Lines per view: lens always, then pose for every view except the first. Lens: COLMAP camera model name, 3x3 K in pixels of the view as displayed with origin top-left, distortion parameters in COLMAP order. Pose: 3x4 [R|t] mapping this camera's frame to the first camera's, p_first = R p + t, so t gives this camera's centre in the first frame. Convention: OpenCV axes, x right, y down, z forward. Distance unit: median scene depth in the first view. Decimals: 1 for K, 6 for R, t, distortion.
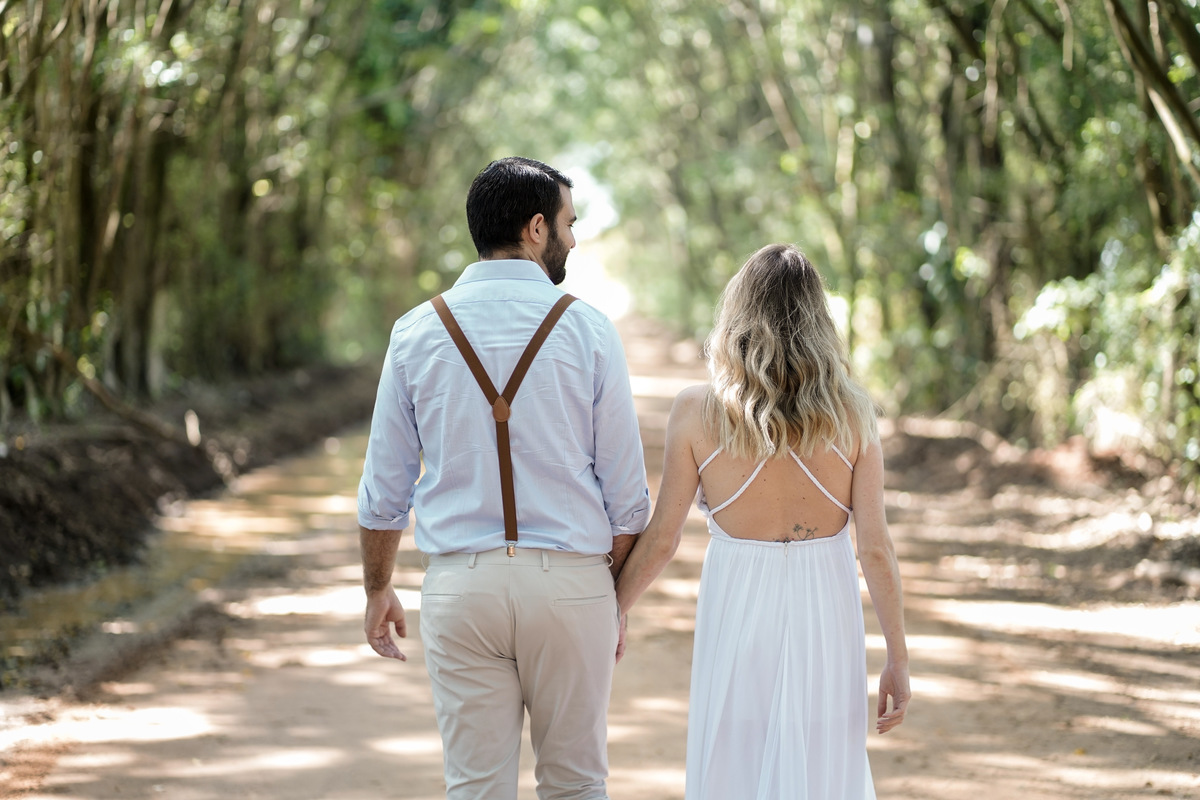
lens RADIAL K [[2822.4, 0, 599.5], [0, 2822.4, 348.7], [0, 0, 1]] dist [0.111534, -2.473501]
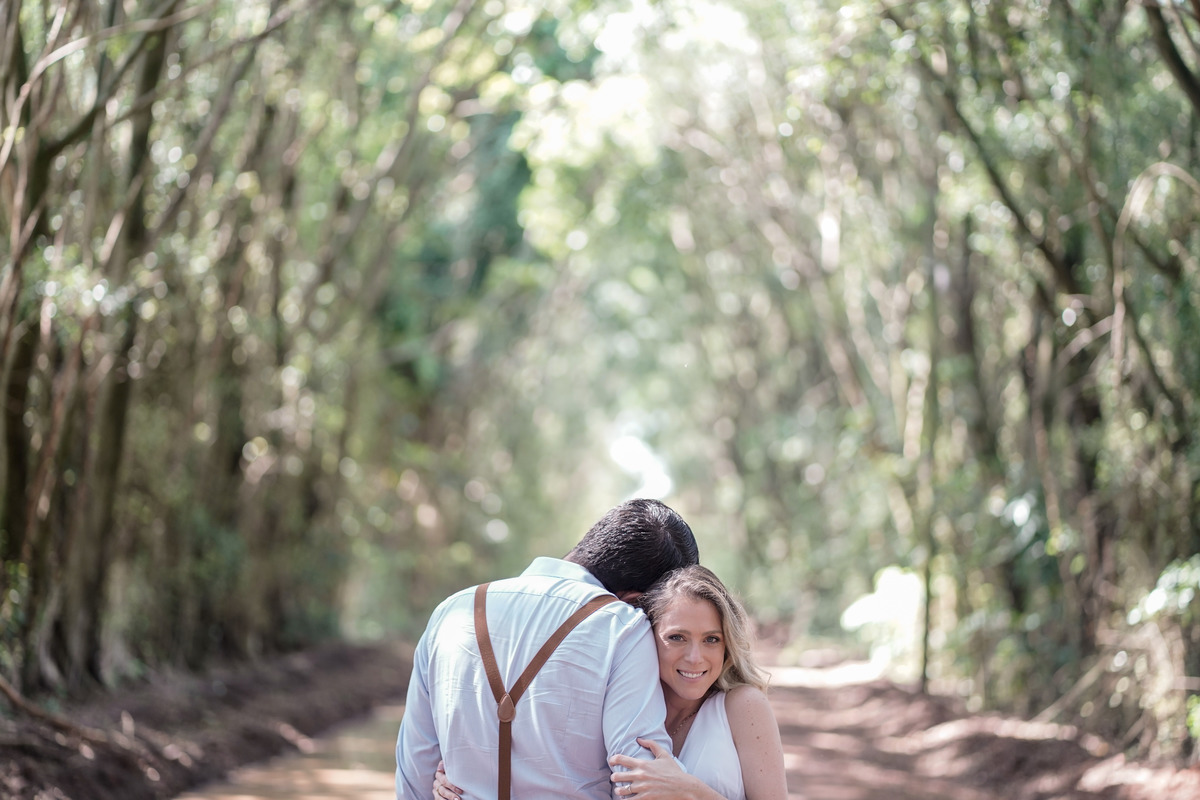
lens RADIAL K [[2822.4, 0, 599.5], [0, 2822.4, 348.7], [0, 0, 1]] dist [0.111534, -2.473501]
pose [[0.999756, 0.006346, -0.021150, 0.005781], [-0.008347, 0.995355, -0.095906, -0.003340], [0.020444, 0.096059, 0.995166, 0.119778]]
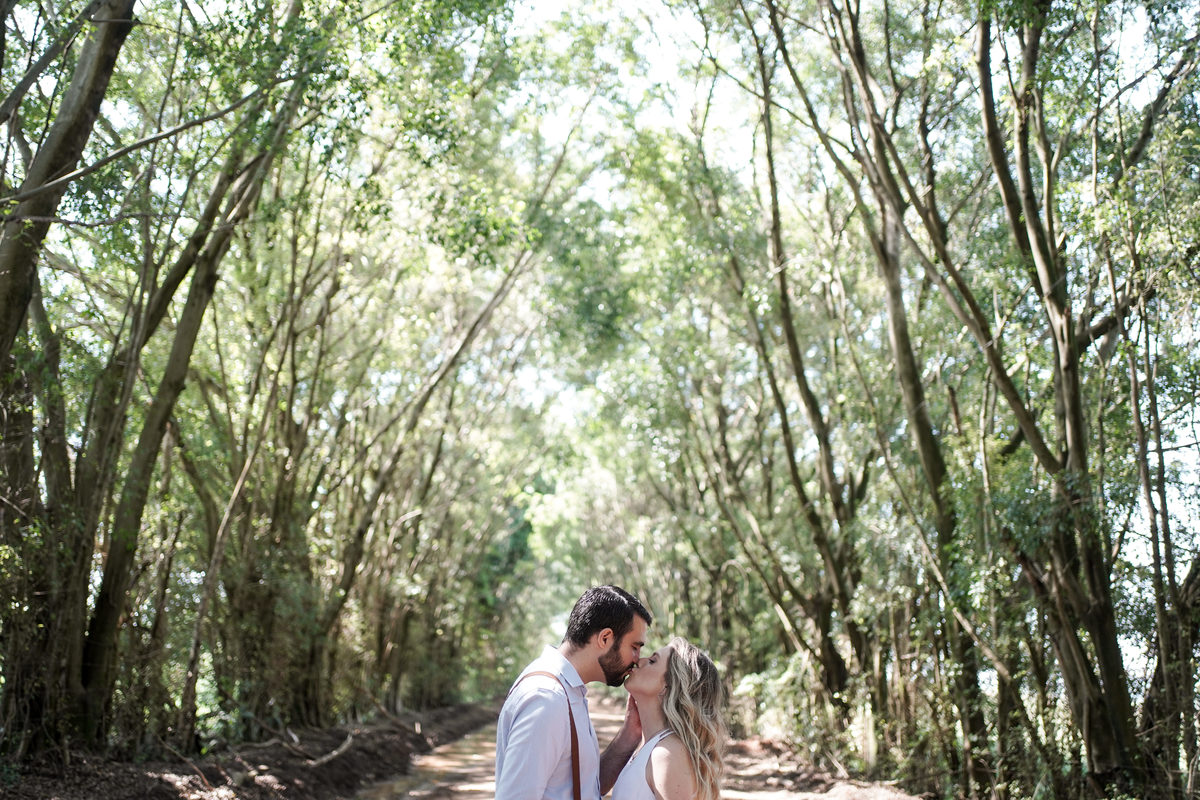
lens RADIAL K [[1203.2, 0, 600.0], [0, 1203.2, 400.0], [0, 0, 1]] dist [-0.037418, 0.143119]
pose [[0.999614, 0.017022, 0.021957, -0.003893], [-0.011179, 0.969955, -0.243029, 0.001343], [-0.025434, 0.242689, 0.969771, -0.100441]]
